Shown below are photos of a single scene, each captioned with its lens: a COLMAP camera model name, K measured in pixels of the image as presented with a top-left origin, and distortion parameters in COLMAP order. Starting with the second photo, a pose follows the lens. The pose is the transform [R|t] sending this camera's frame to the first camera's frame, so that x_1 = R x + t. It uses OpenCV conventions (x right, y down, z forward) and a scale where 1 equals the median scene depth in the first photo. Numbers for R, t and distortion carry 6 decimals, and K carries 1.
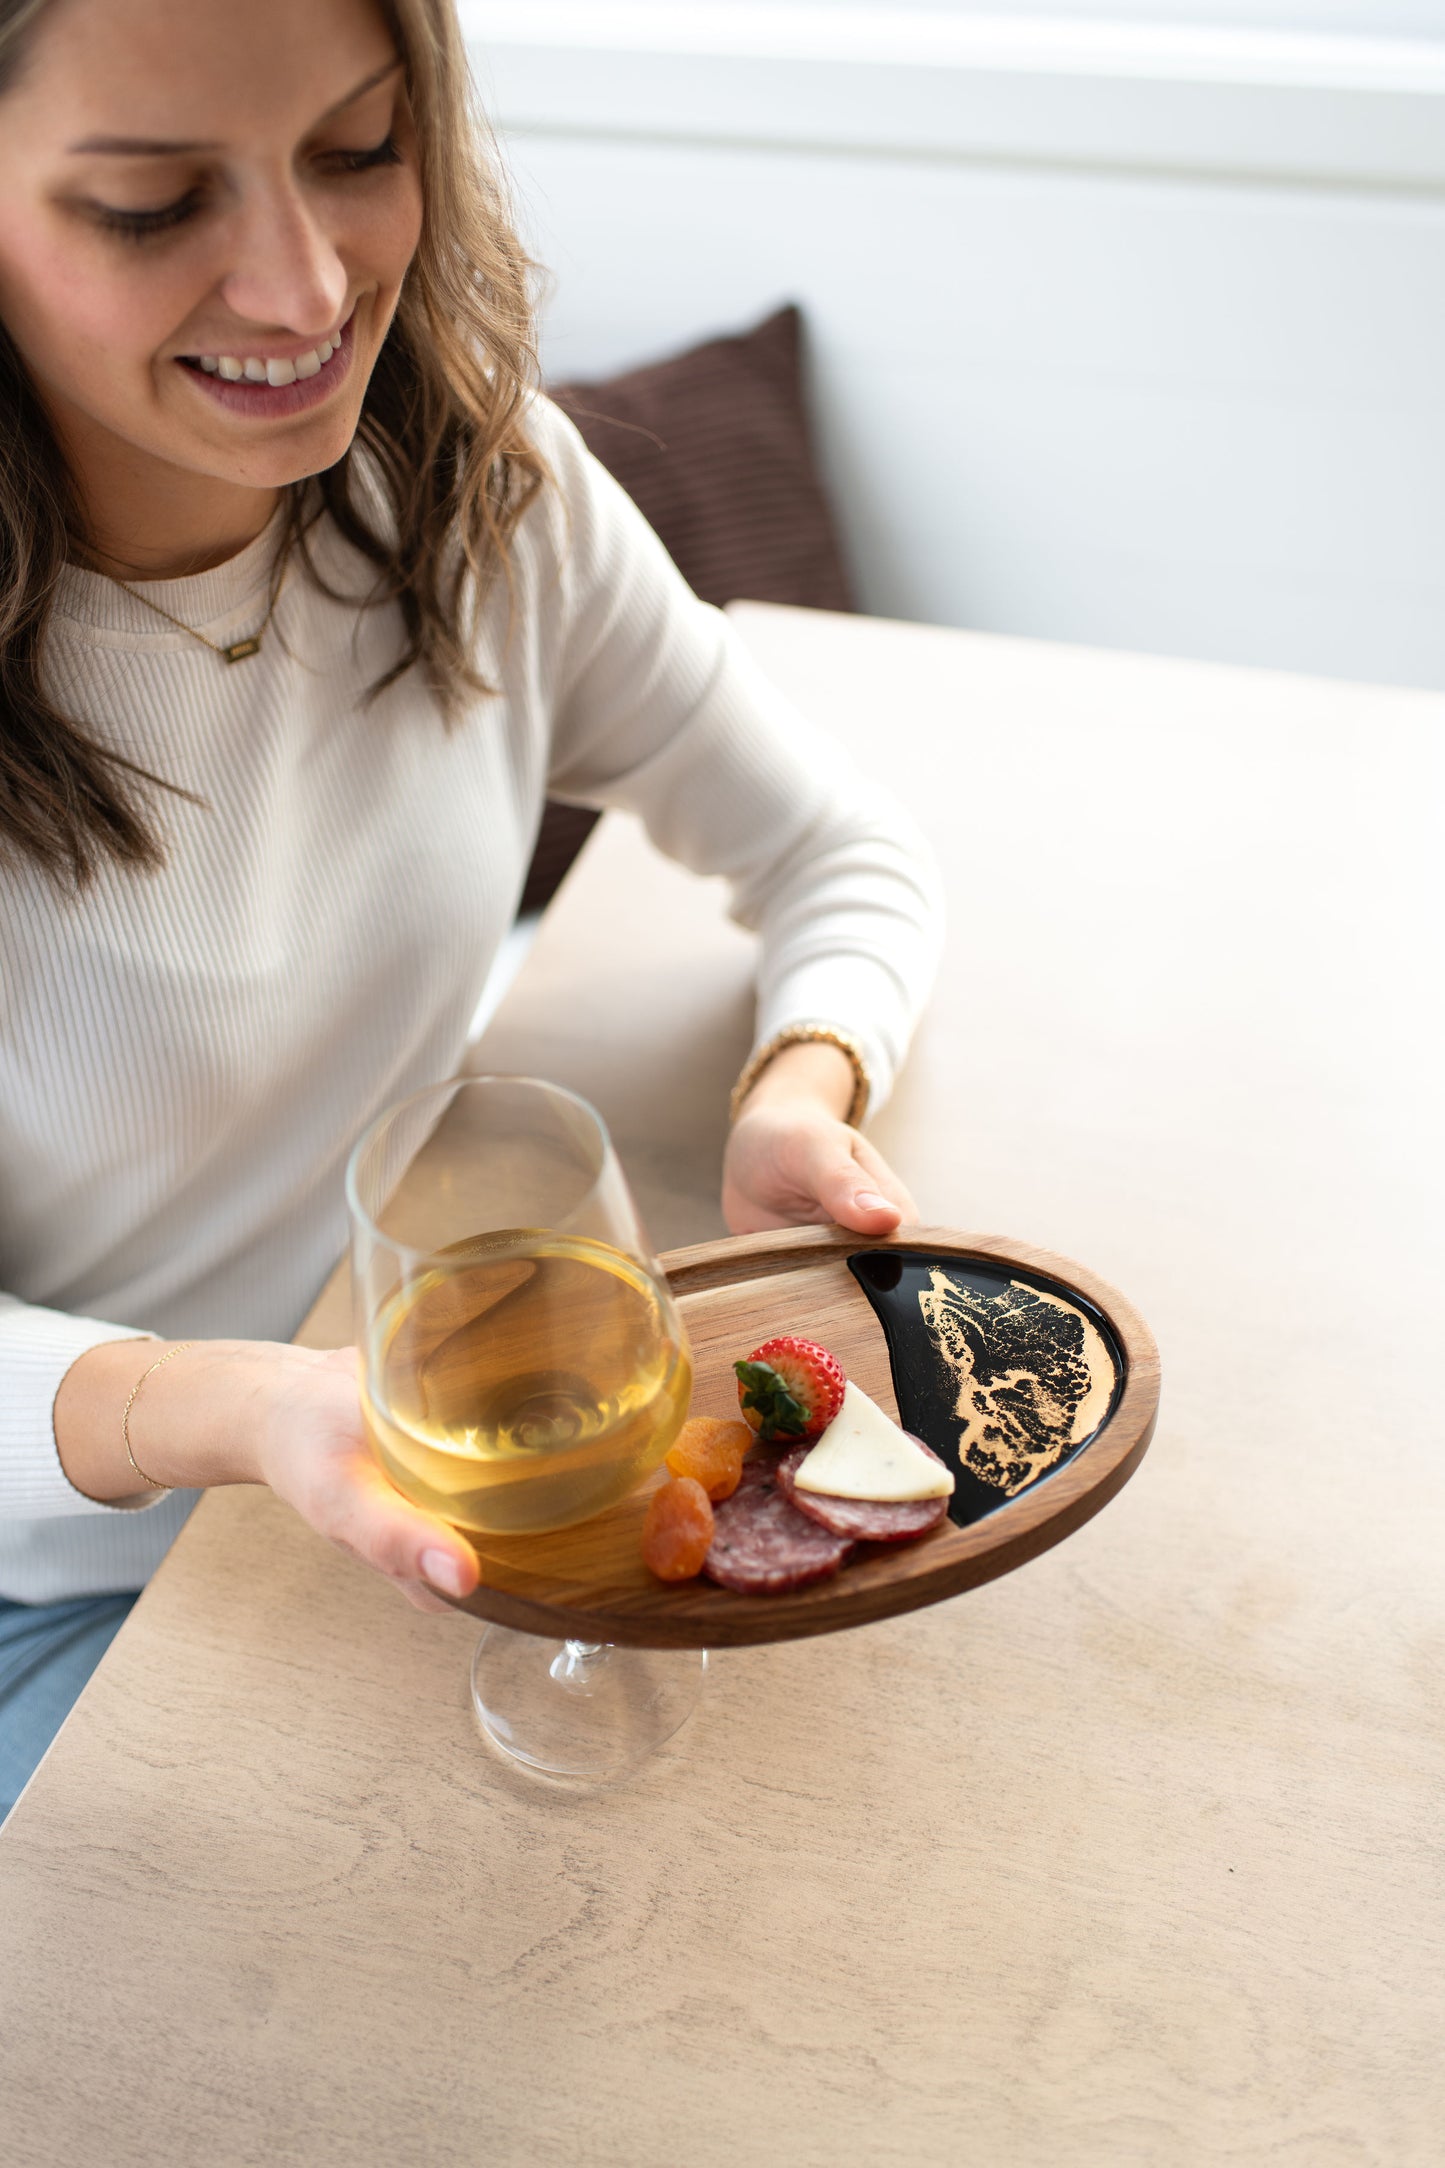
lens RADIAL K [[2127.3, 0, 713.9], [0, 2127.3, 1080.7], [0, 0, 1]] dist [0.011632, 0.000000]
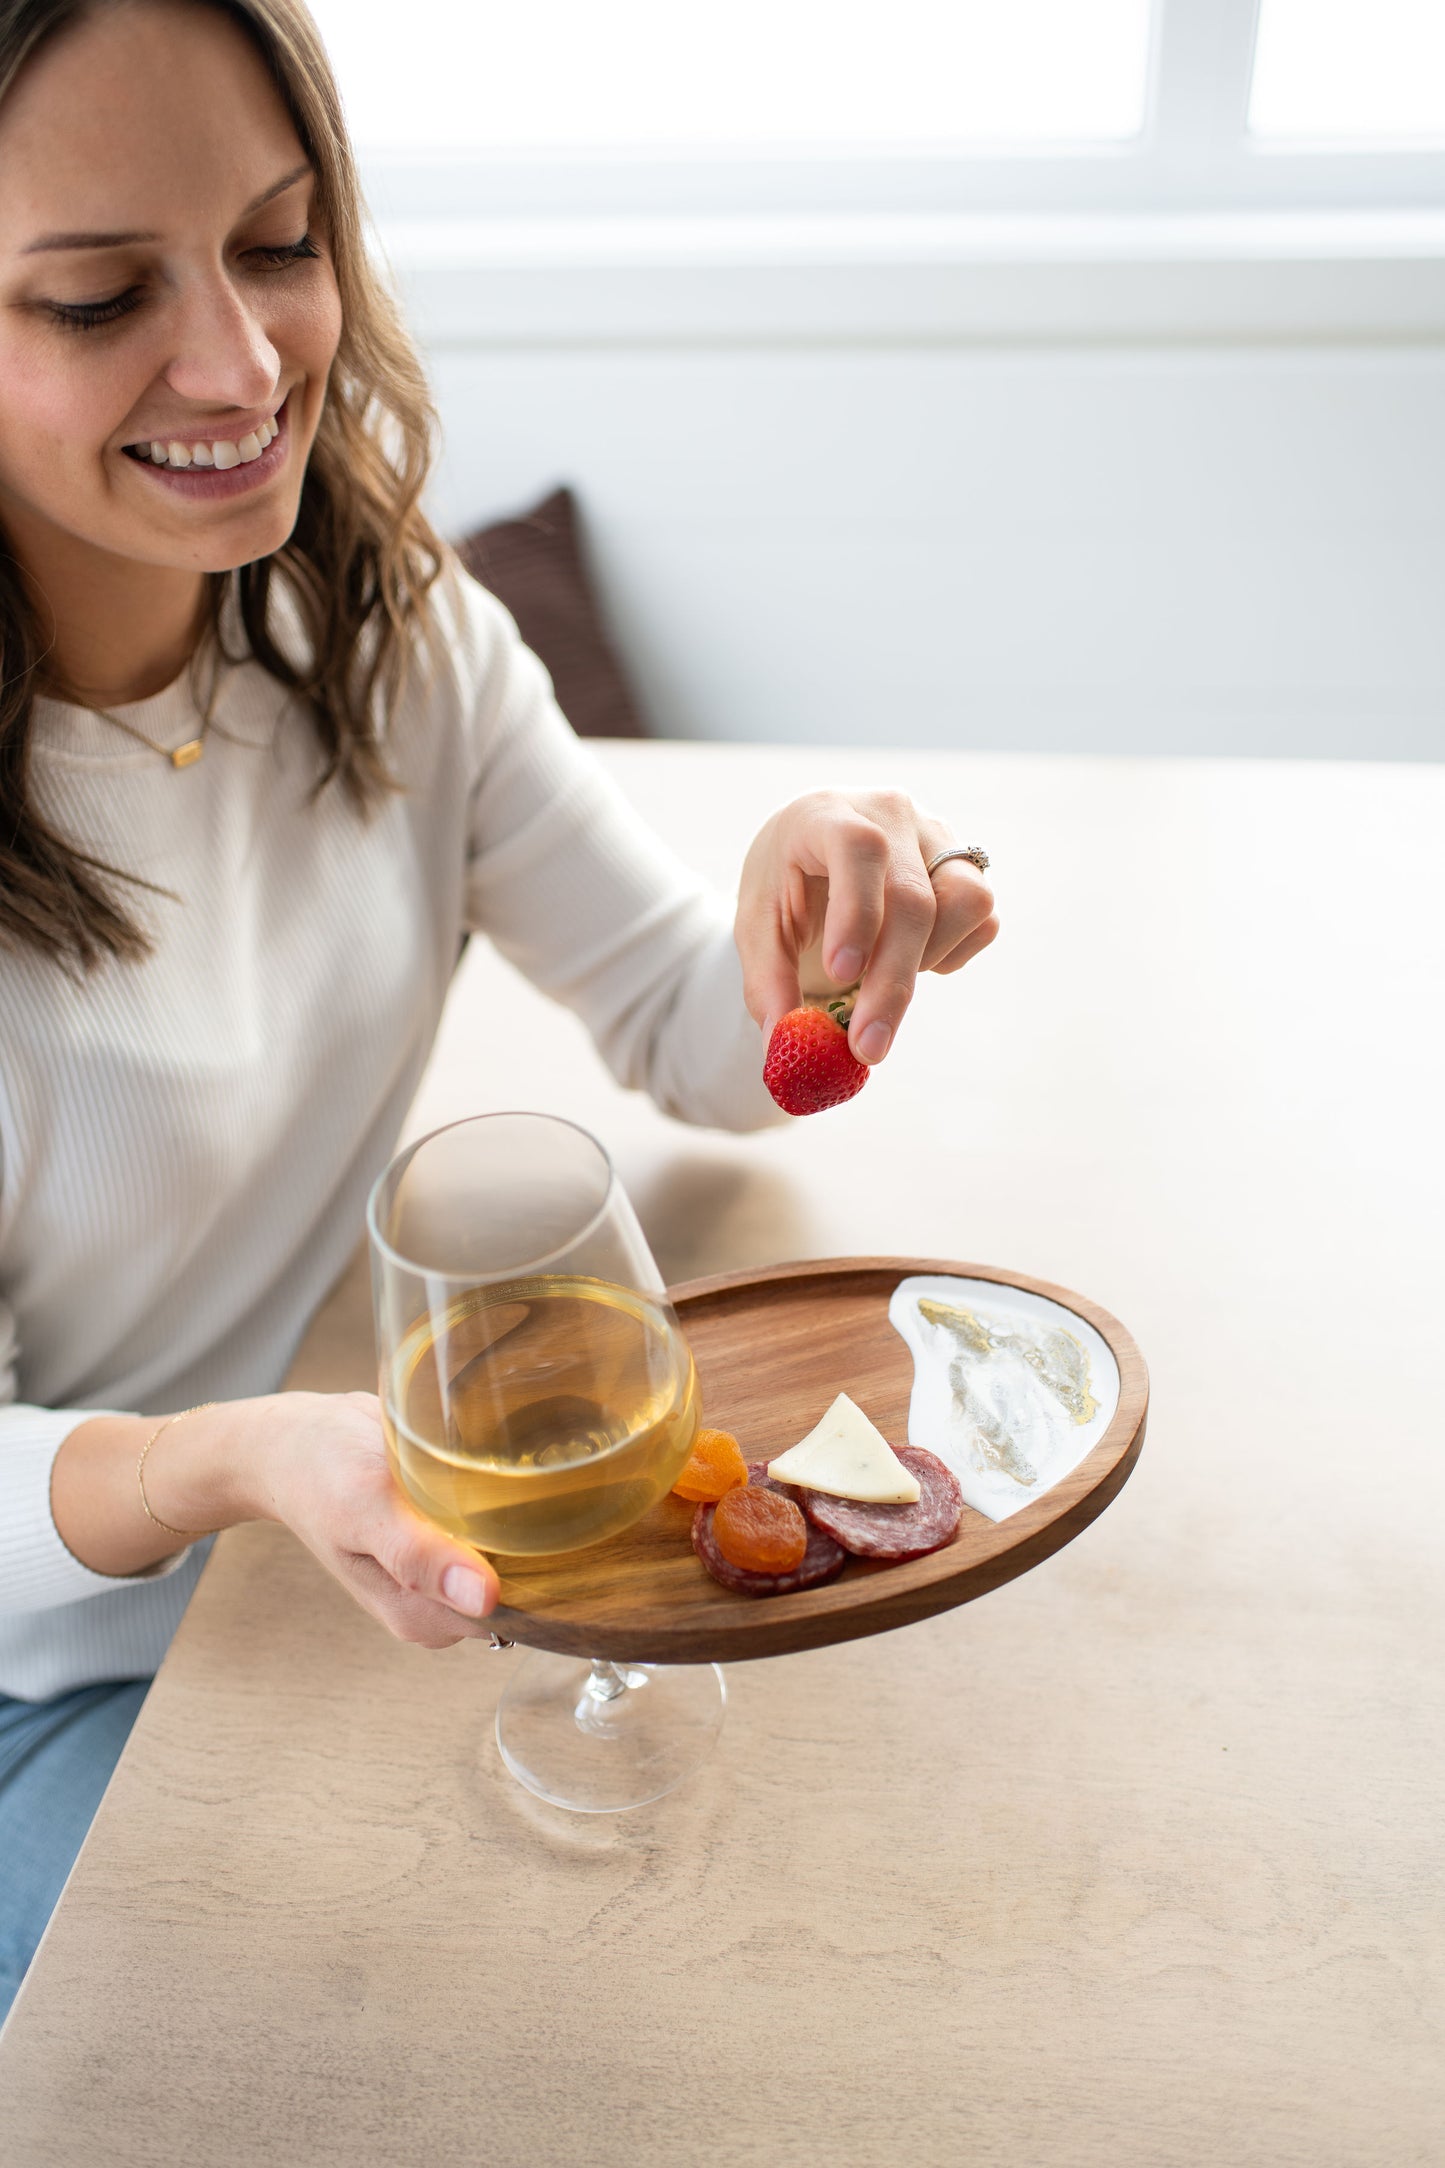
lens RADIAL K [[2127.3, 0, 714.3], [0, 2127.3, 1078.8], [0, 0, 1]] dist [0.011632, 0.000000]
pose [[0.988252, -0.105181, 0.110879, -0.104260], [0.115771, 0.988834, -0.093836, 0.105868], [-0.099771, 0.105570, 0.989394, -0.094026]]
